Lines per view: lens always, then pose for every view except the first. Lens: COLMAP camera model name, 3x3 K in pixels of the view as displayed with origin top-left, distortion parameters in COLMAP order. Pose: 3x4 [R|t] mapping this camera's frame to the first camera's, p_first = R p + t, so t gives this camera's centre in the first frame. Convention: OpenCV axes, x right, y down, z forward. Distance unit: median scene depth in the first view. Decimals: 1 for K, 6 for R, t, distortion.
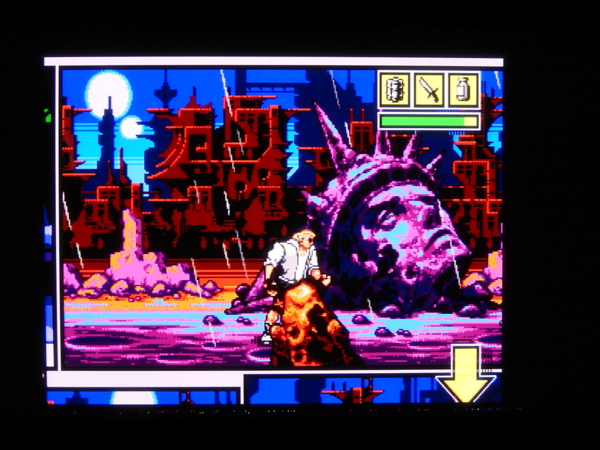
lens RADIAL K [[791.7, 0, 300.0], [0, 791.7, 226.8], [0, 0, 1]] dist [-0.047634, 0.000000]
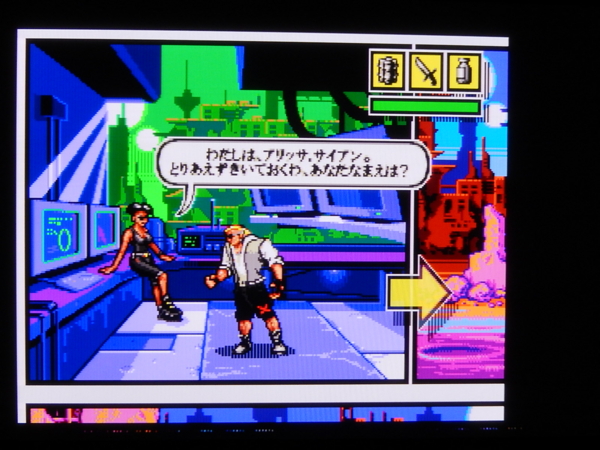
lens RADIAL K [[890.2, 0, 299.6], [0, 890.2, 224.1], [0, 0, 1]] dist [-0.031587, 0.000000]
pose [[0.999262, 0.007631, 0.037657, -0.472947], [-0.007658, 0.999971, 0.000555, 0.000586], [-0.037651, -0.000843, 0.999291, -0.010596]]
